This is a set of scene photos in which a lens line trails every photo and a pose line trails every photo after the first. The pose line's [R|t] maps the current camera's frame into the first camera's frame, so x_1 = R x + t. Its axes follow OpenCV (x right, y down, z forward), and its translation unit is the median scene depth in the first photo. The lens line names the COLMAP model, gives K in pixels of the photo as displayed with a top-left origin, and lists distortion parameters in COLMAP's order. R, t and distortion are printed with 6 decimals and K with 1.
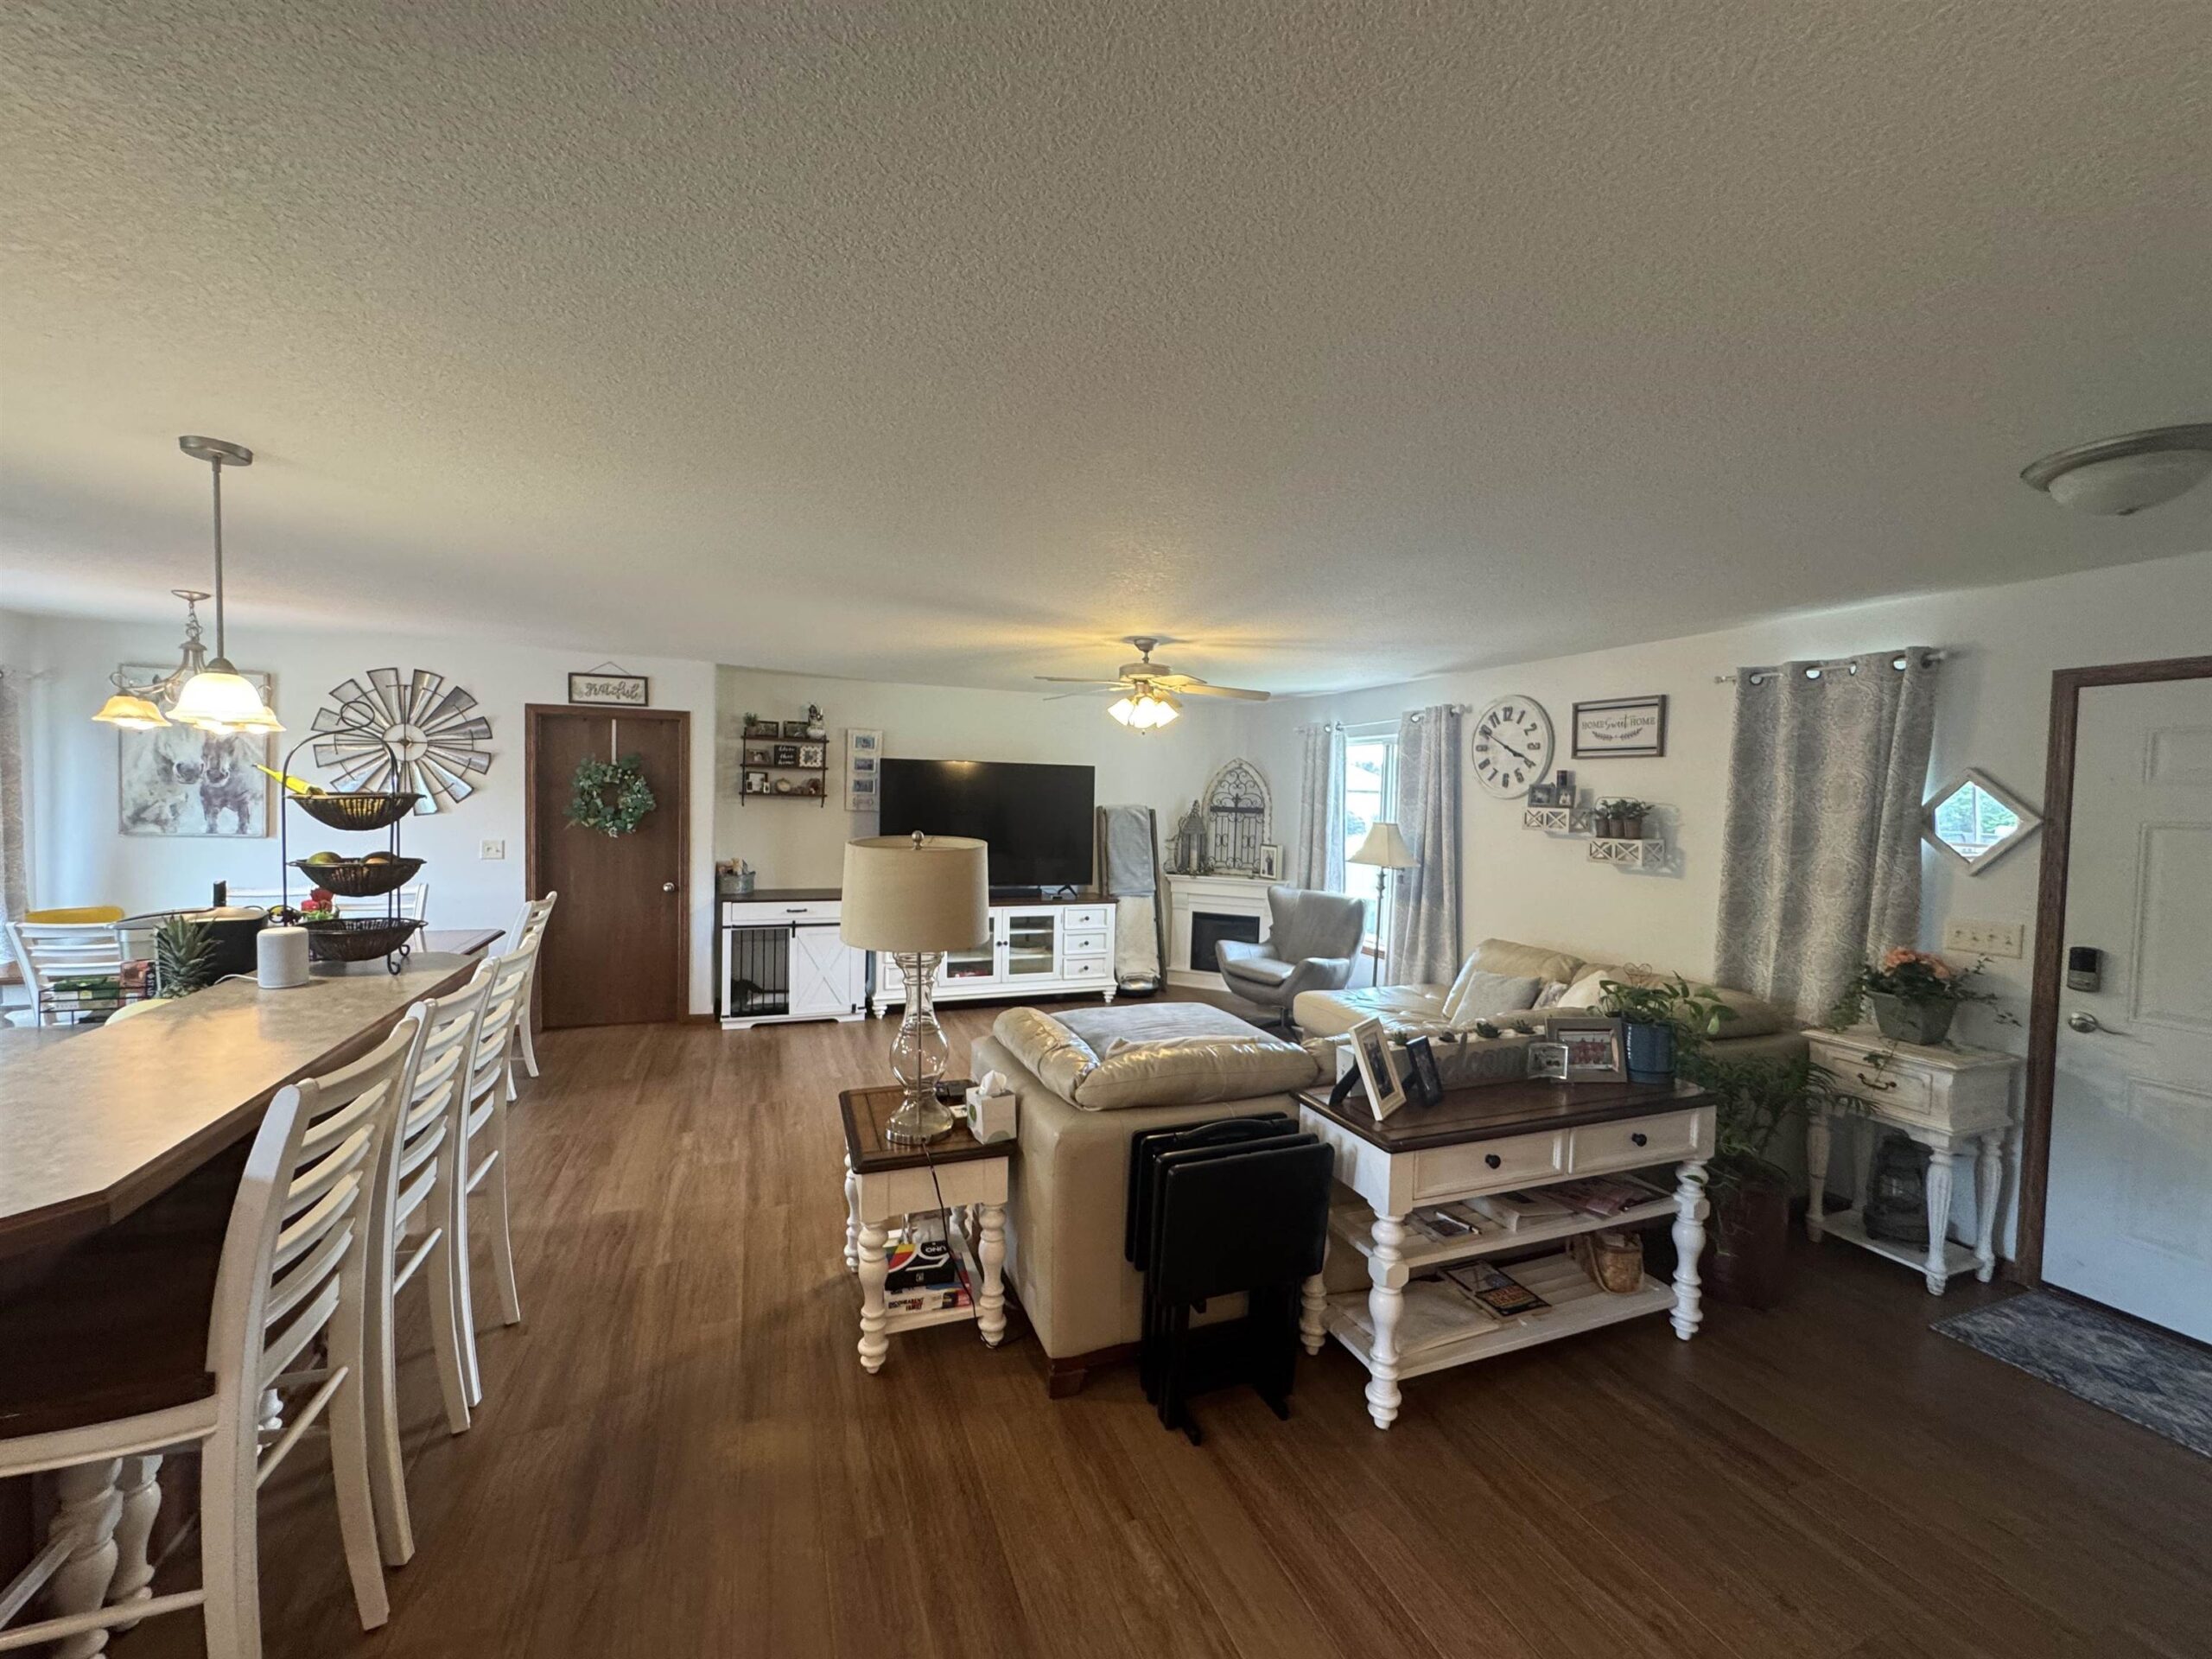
lens RADIAL K [[880.5, 0, 1102.2], [0, 880.5, 827.9], [0, 0, 1]] dist [-0.005062, 0.001098]
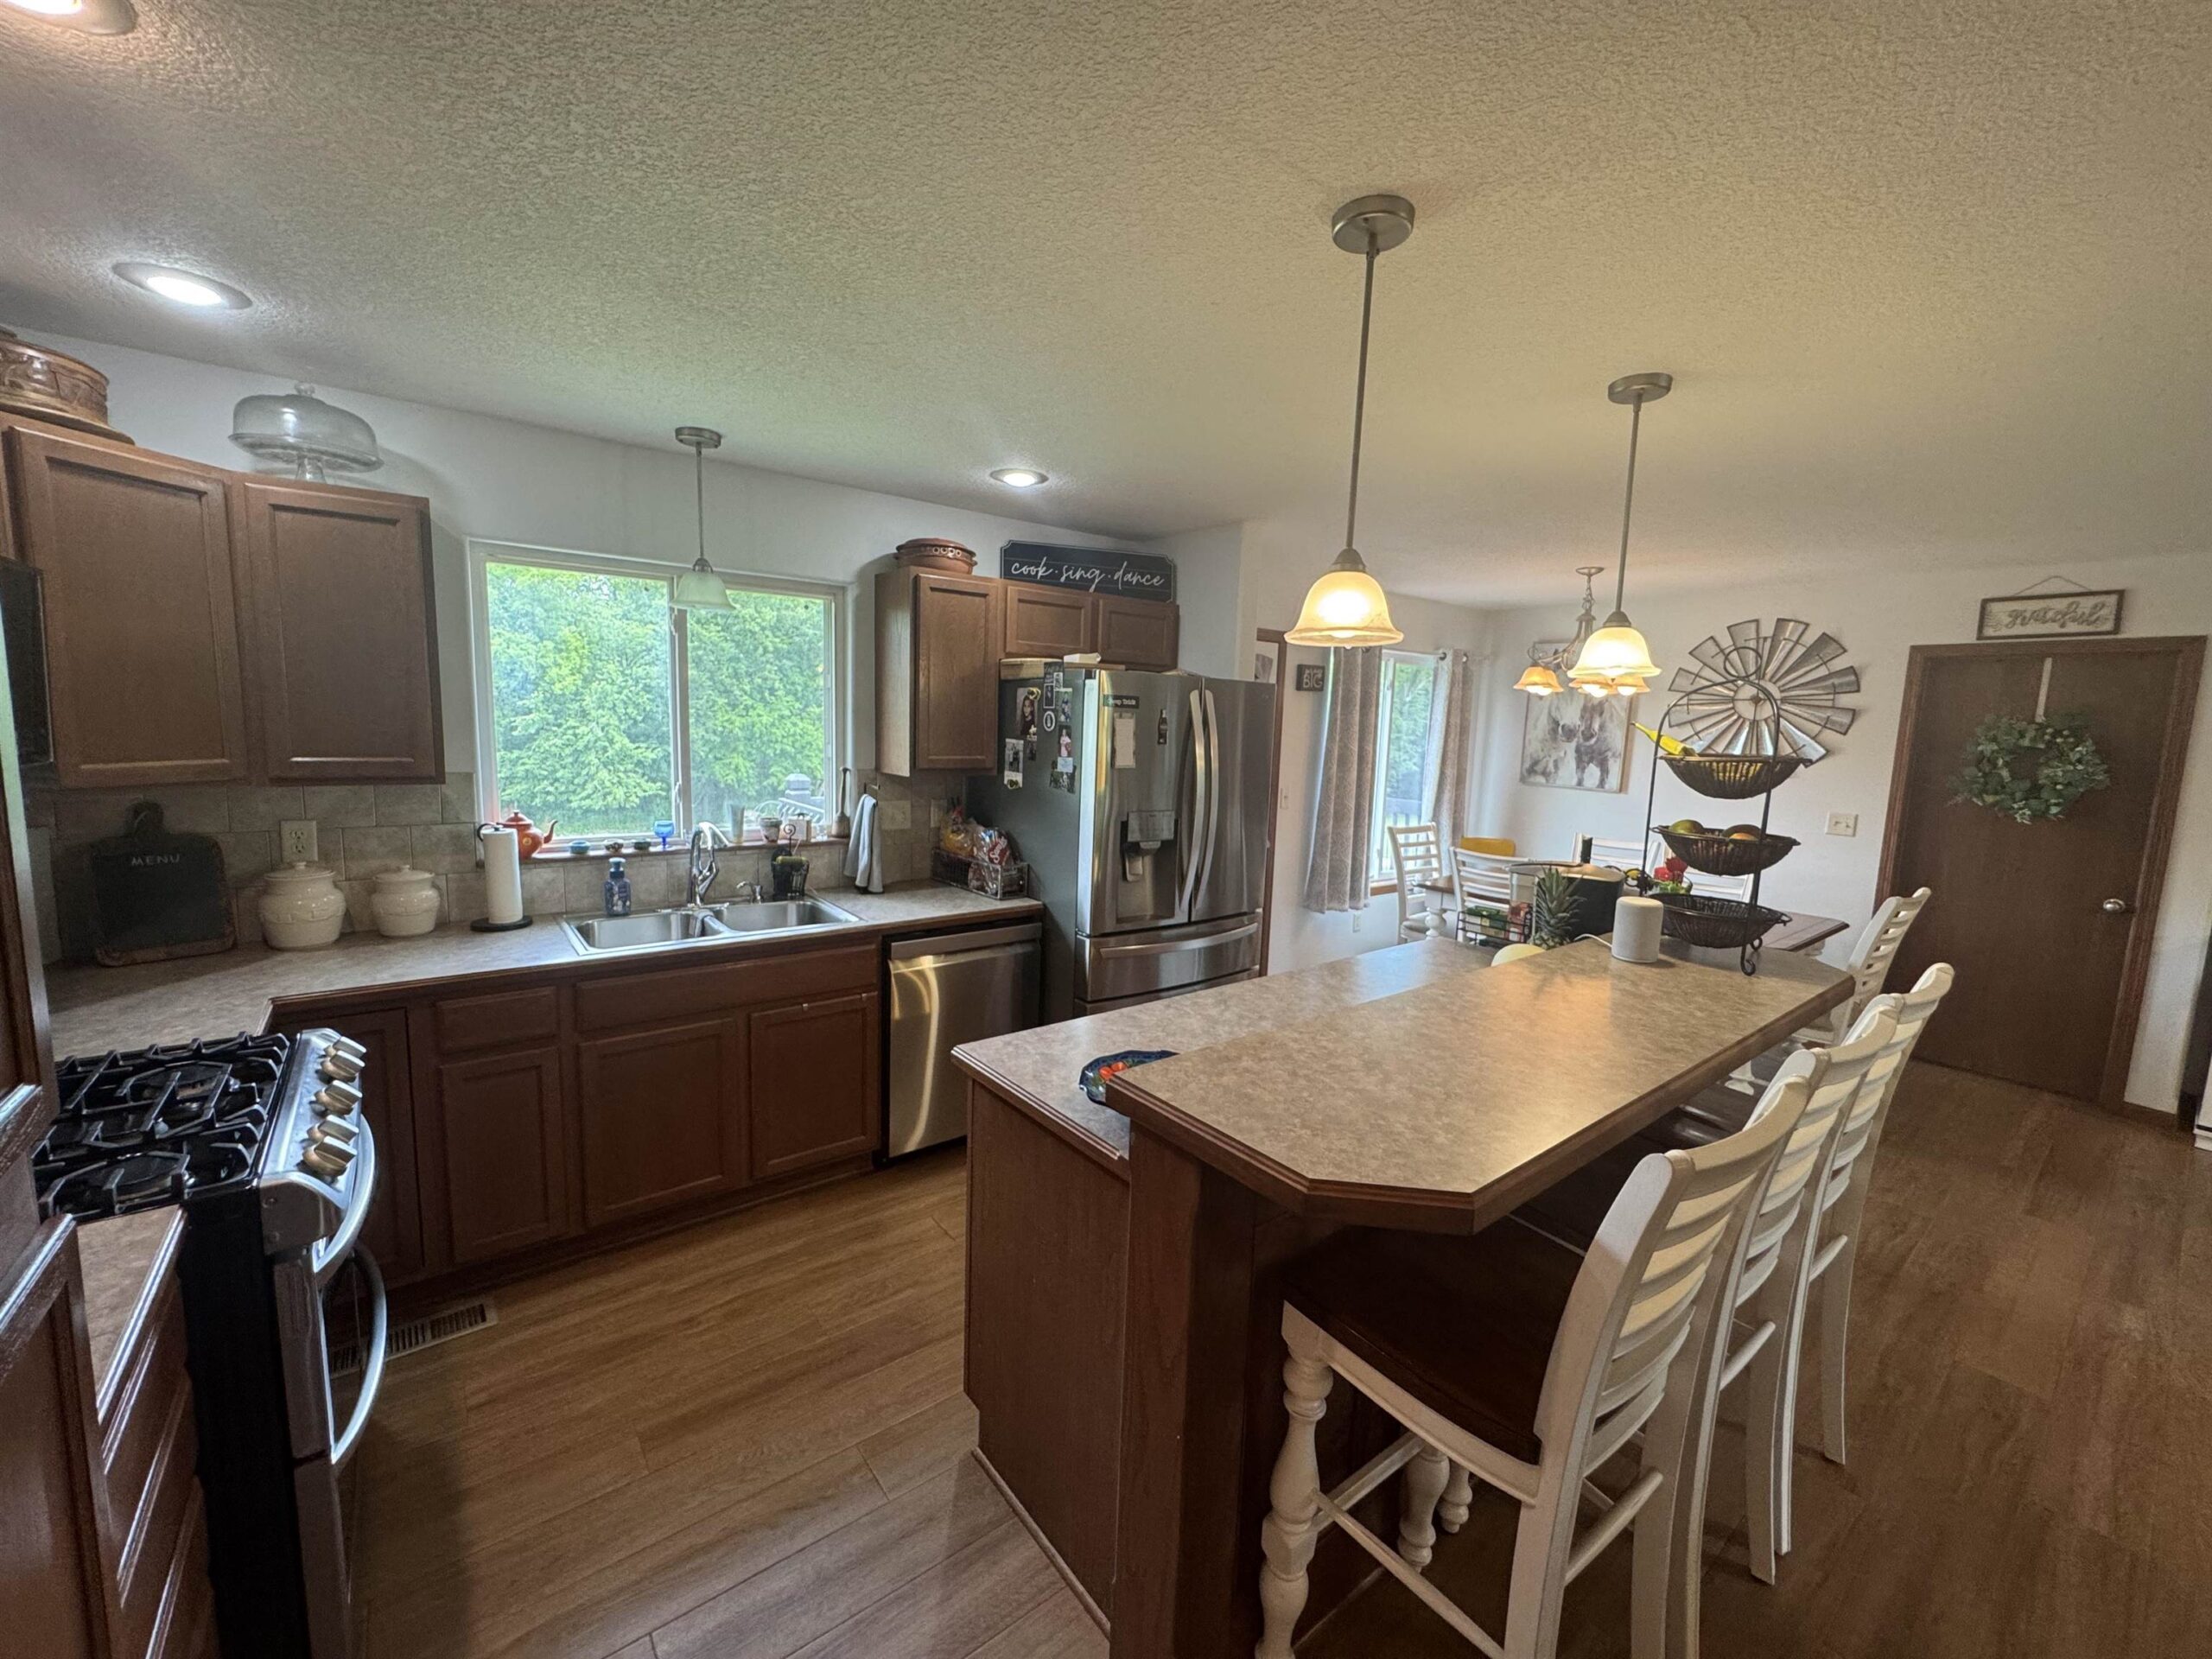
lens RADIAL K [[880.5, 0, 1108.3], [0, 880.5, 829.2], [0, 0, 1]] dist [-0.005062, 0.001098]
pose [[0.286720, 0.105366, -0.952202, -0.098559], [-0.062318, 0.993880, 0.091213, -0.003959], [0.955985, 0.033187, 0.291532, 0.085079]]
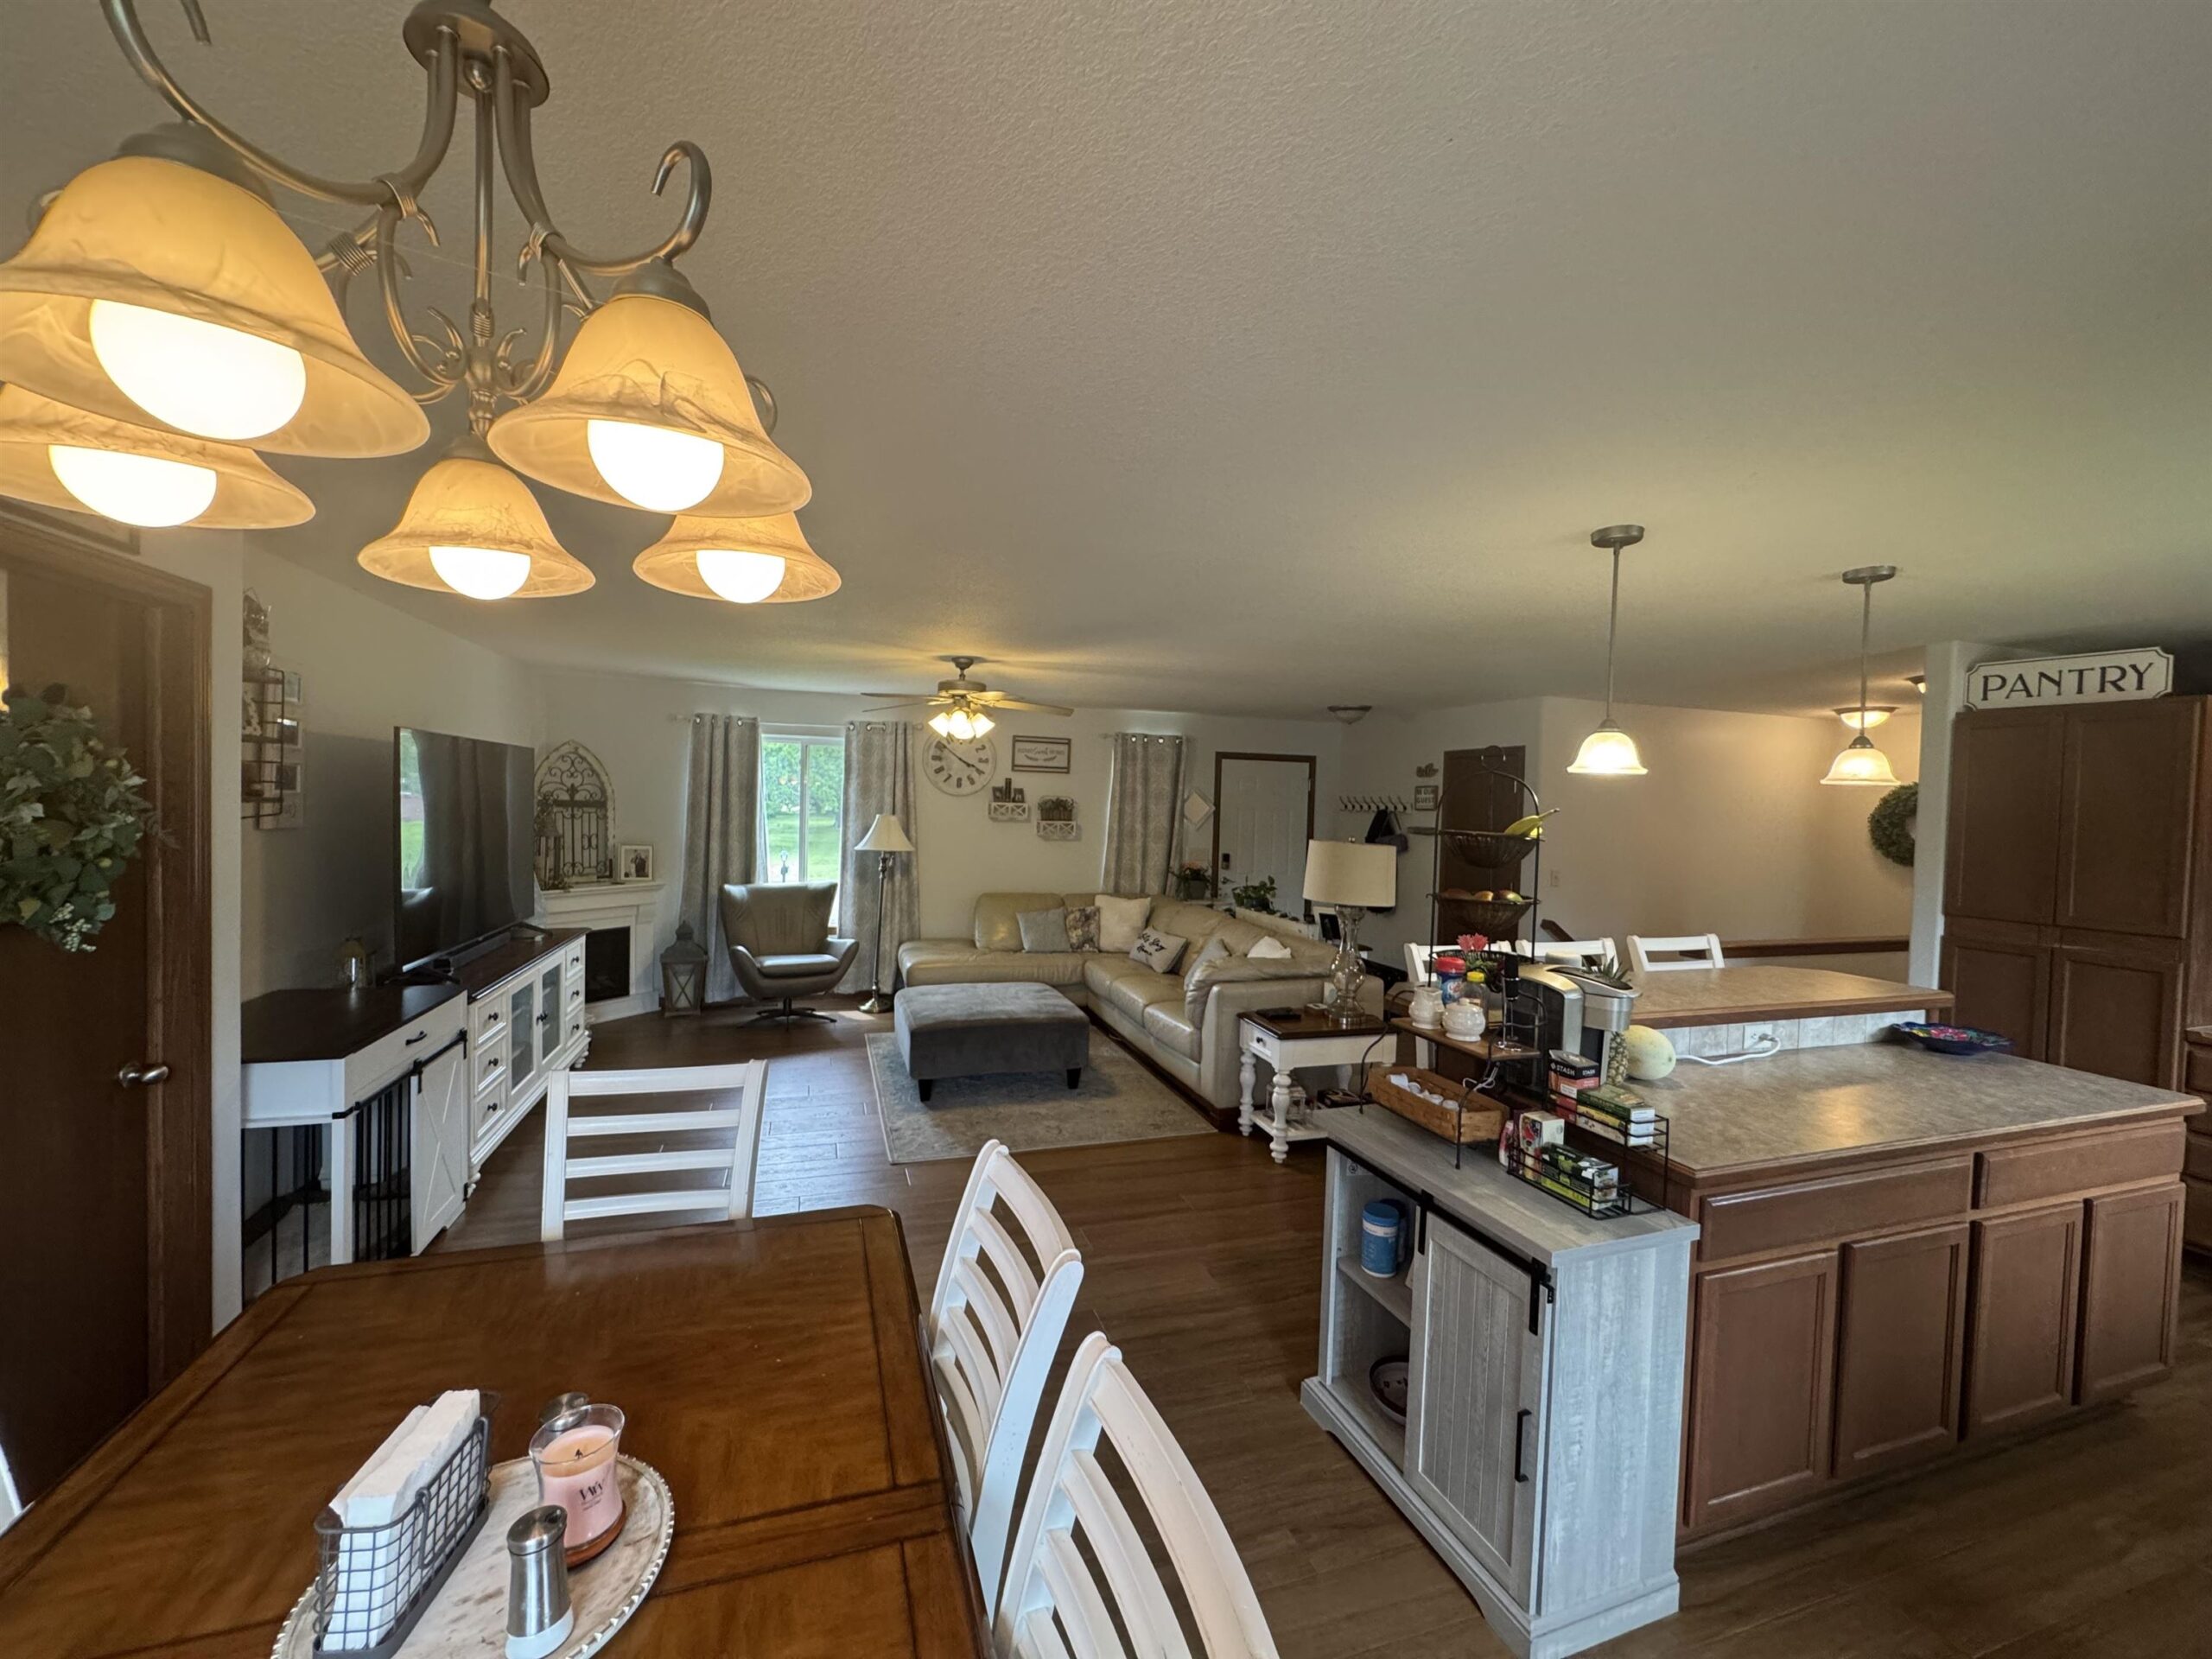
lens RADIAL K [[880.5, 0, 1103.1], [0, 880.5, 826.6], [0, 0, 1]] dist [-0.005062, 0.001098]
pose [[0.059428, -0.049051, 0.997027, -0.960982], [0.011441, 0.998760, 0.048455, -0.050340], [-0.998167, 0.008528, 0.059915, 0.698829]]
